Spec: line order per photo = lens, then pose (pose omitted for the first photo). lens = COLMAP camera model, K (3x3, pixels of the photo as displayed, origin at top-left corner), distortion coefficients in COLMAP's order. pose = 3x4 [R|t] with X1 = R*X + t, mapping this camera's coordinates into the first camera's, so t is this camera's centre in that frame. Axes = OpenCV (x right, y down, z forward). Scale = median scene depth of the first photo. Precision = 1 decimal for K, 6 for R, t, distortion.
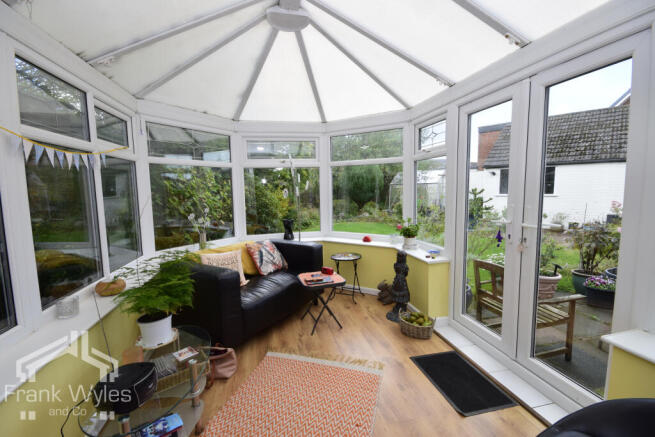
lens RADIAL K [[292.4, 0, 327.5], [0, 292.4, 218.5], [0, 0, 1]] dist [-0.001767, -0.000345]
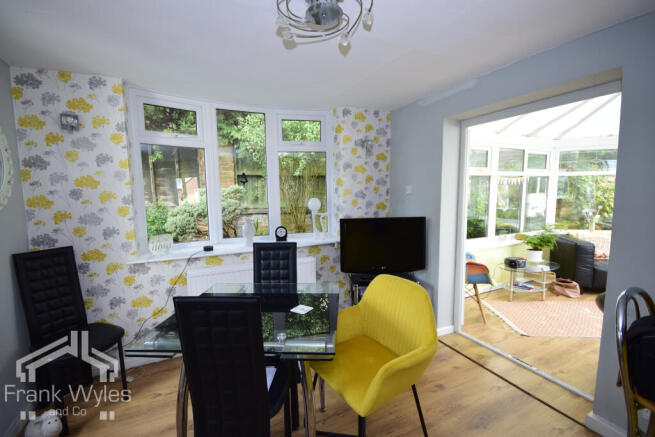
lens RADIAL K [[292.4, 0, 327.5], [0, 292.4, 218.5], [0, 0, 1]] dist [-0.001767, -0.000345]
pose [[0.227058, 0.112163, -0.967401, 1.200738], [-0.093054, 0.991299, 0.093094, 0.034909], [0.969425, 0.068883, 0.235520, -1.097306]]
